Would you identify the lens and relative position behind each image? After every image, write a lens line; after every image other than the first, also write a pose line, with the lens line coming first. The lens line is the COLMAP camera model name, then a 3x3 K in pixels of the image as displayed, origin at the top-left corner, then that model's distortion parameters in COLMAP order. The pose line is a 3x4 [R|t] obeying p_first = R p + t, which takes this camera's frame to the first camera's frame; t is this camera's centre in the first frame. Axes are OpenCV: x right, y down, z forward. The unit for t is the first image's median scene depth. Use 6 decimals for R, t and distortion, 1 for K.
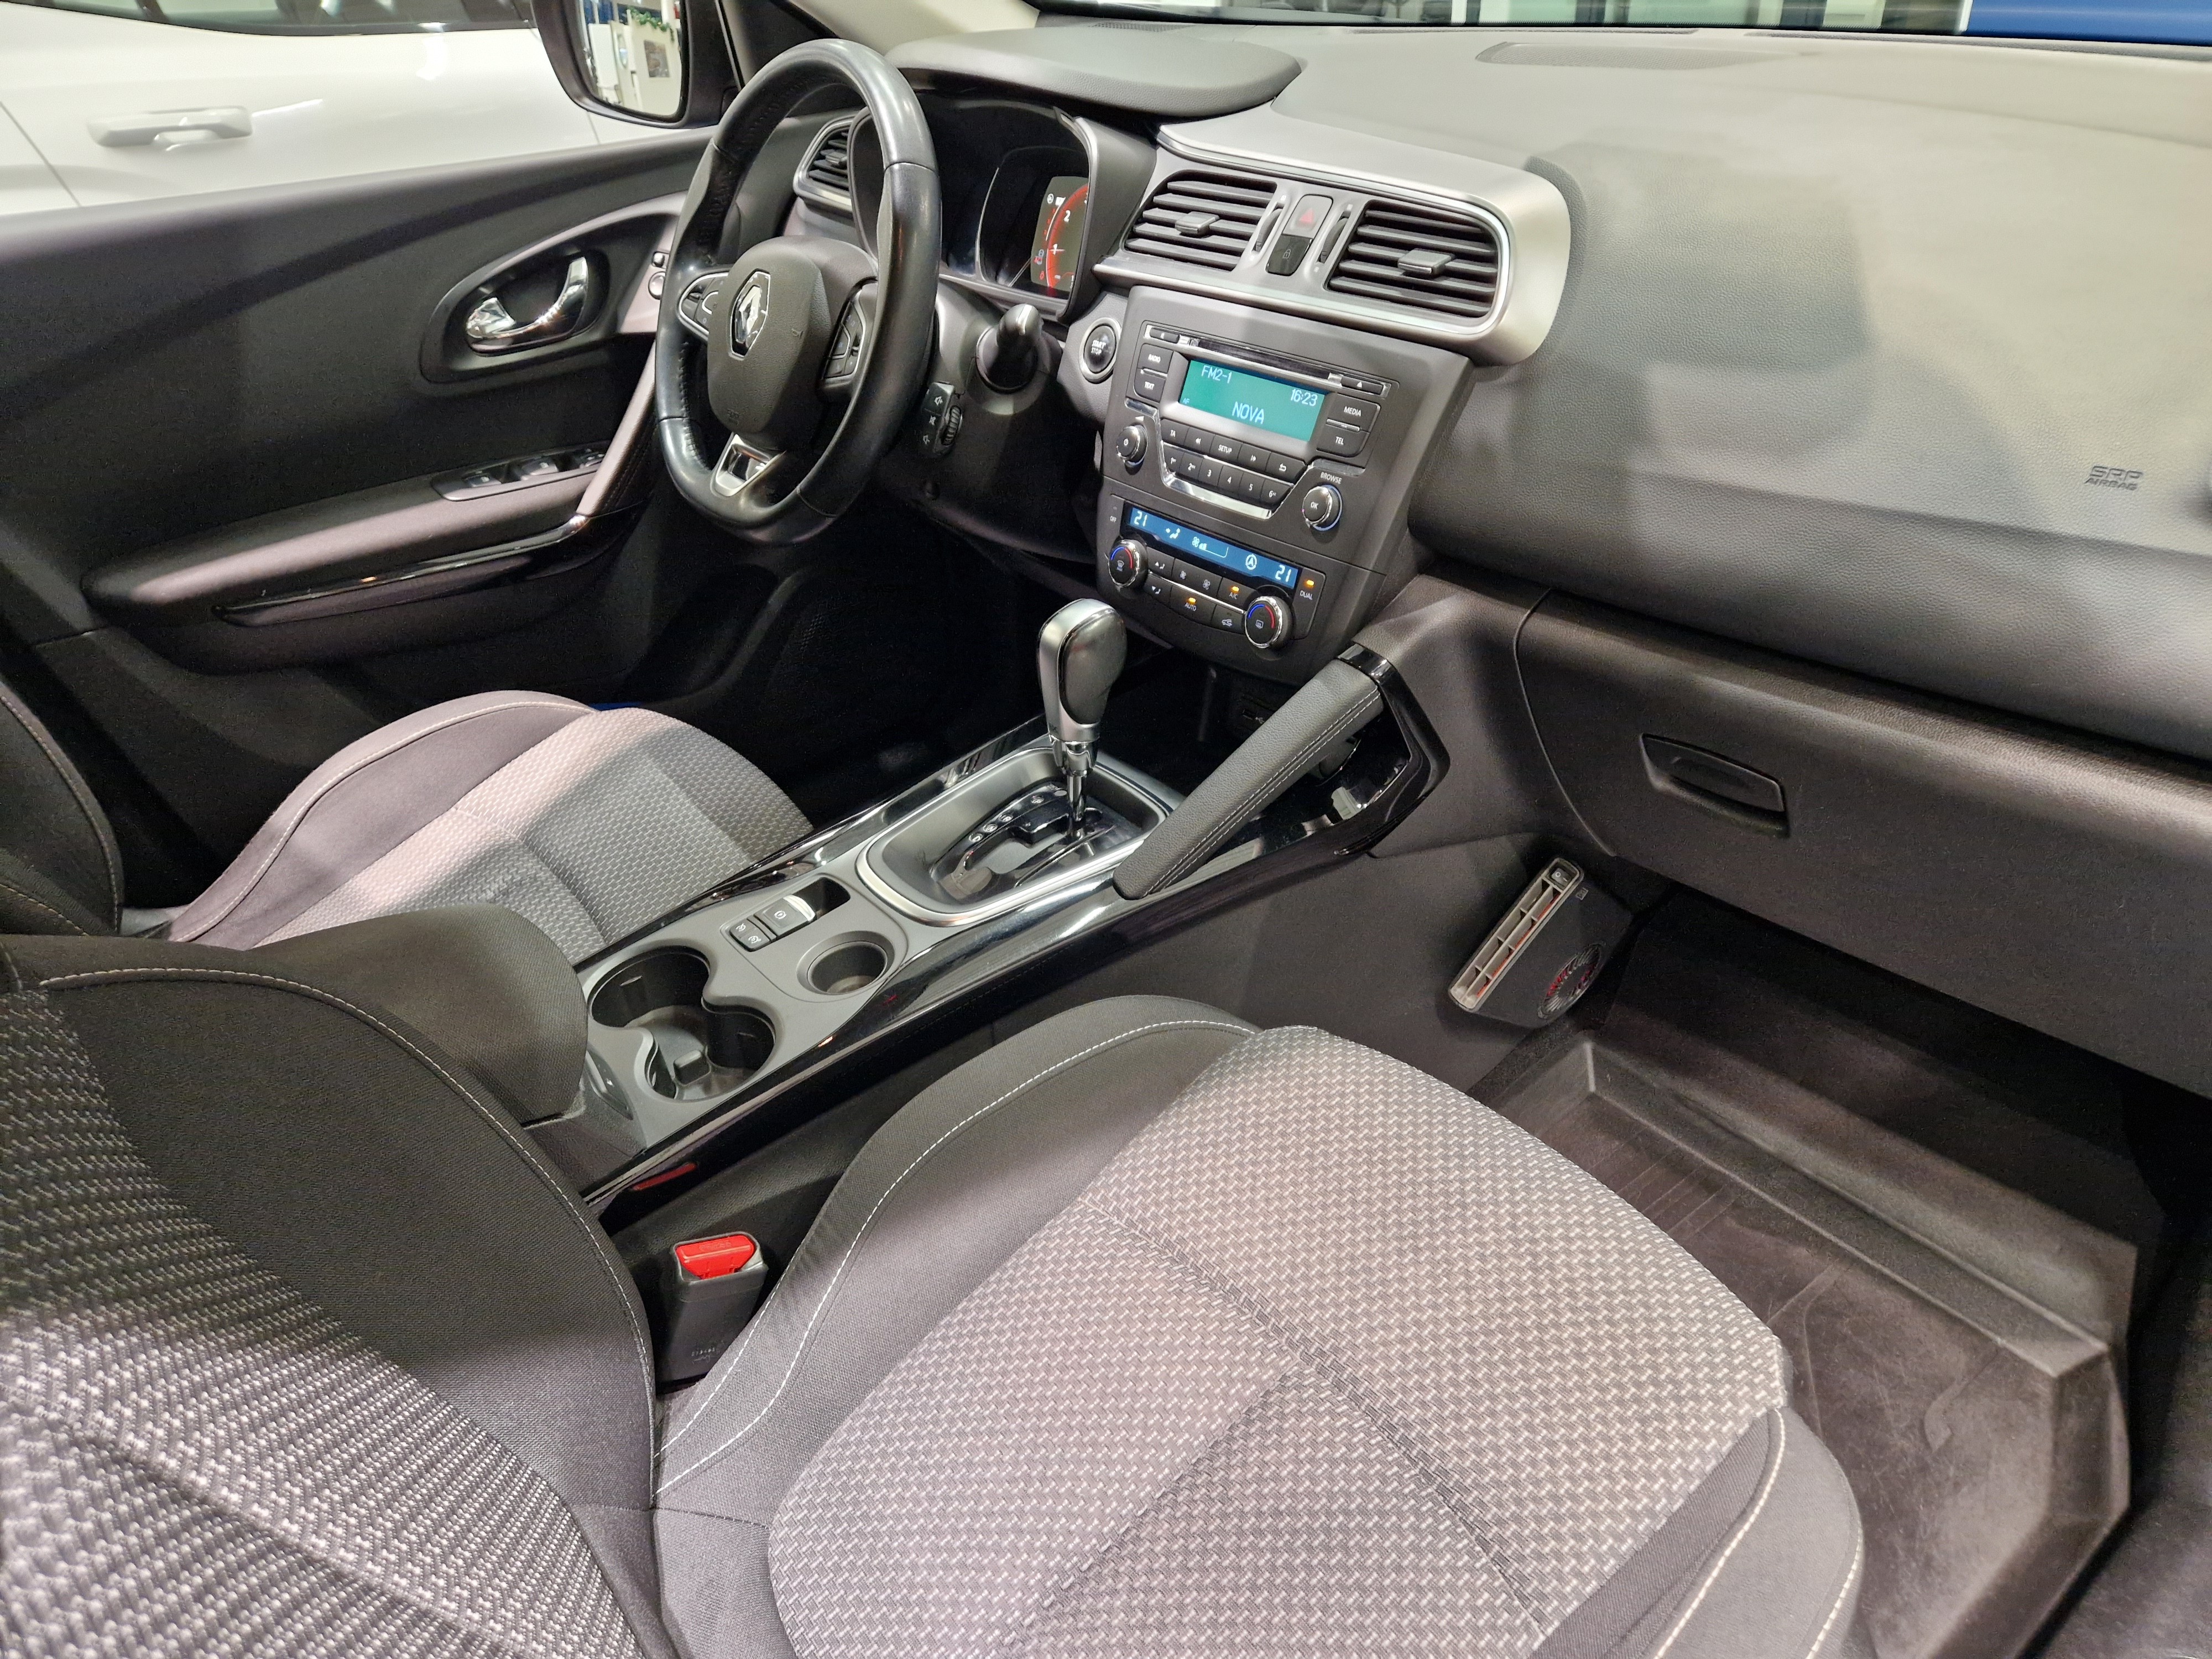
lens RADIAL K [[1474.2, 0, 1101.9], [0, 1474.2, 894.1], [0, 0, 1]] dist [0.042554, -0.025185]
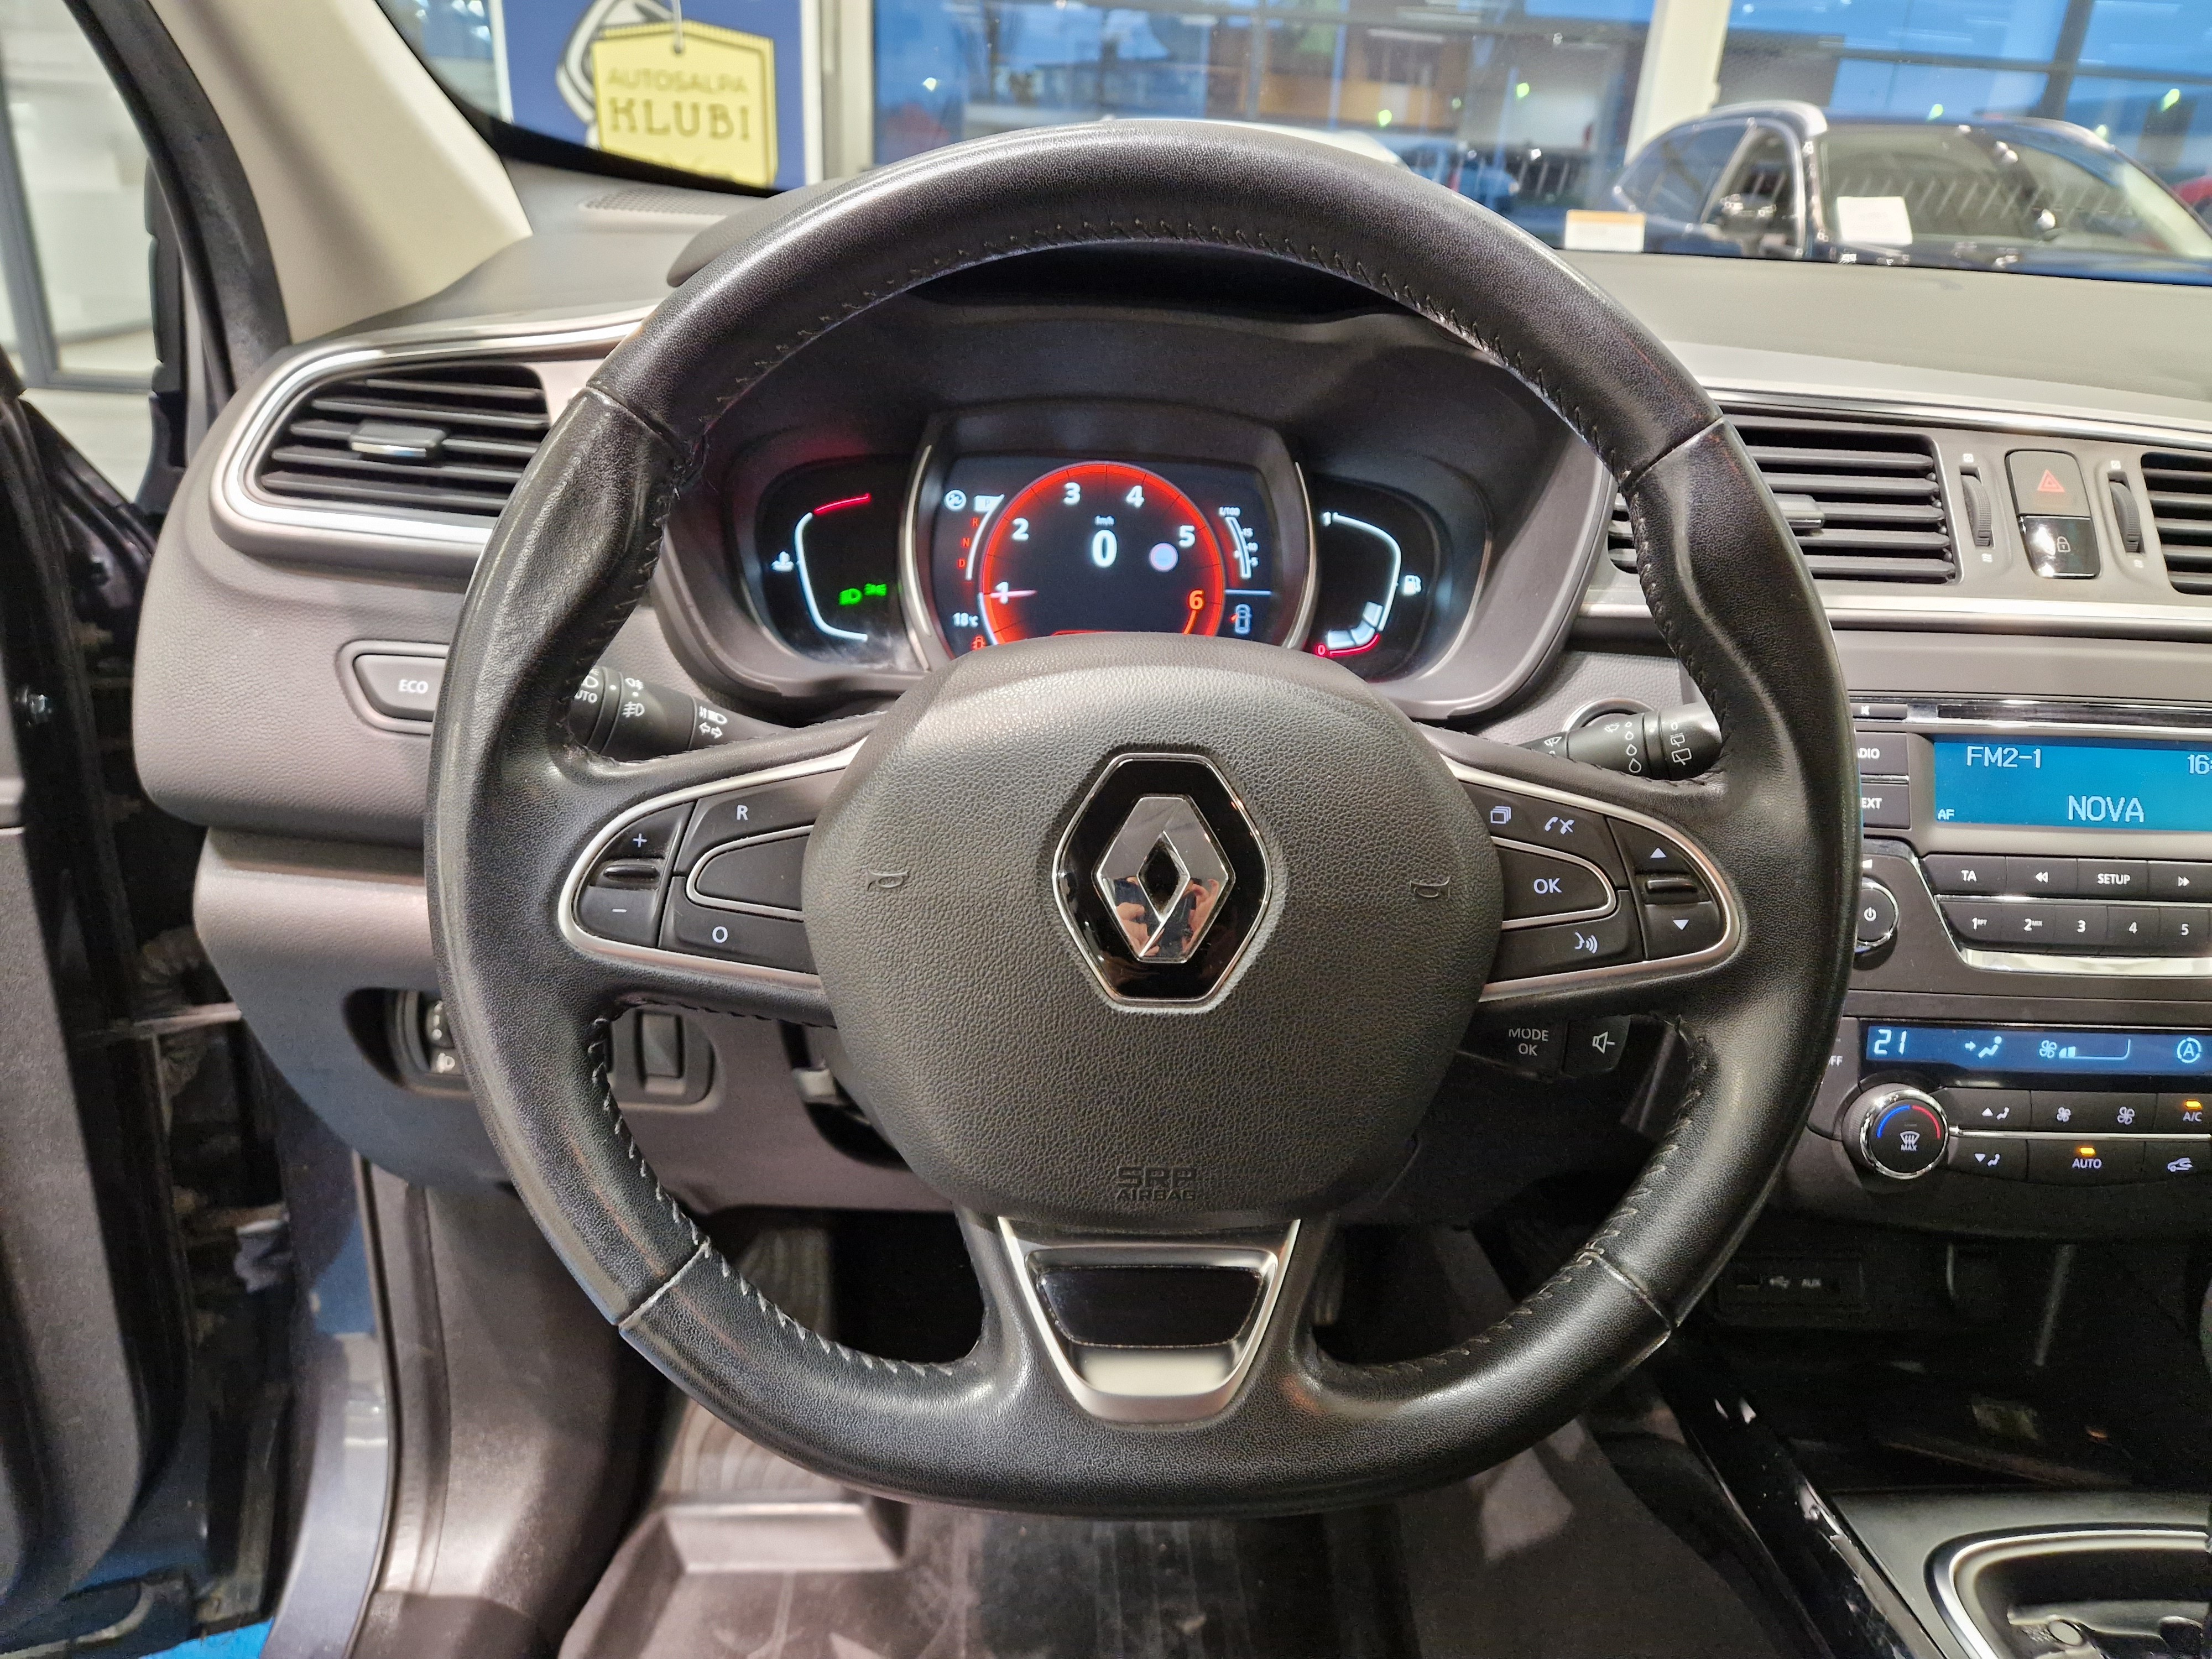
lens RADIAL K [[1492.0, 0, 1106.0], [0, 1492.0, 829.5], [0, 0, 1]] dist [0.084785, -0.089913]
pose [[0.570353, -0.238400, 0.786042, -0.569925], [0.387218, 0.921987, -0.001334, -0.461232], [-0.724403, 0.305131, 0.618171, 0.914871]]
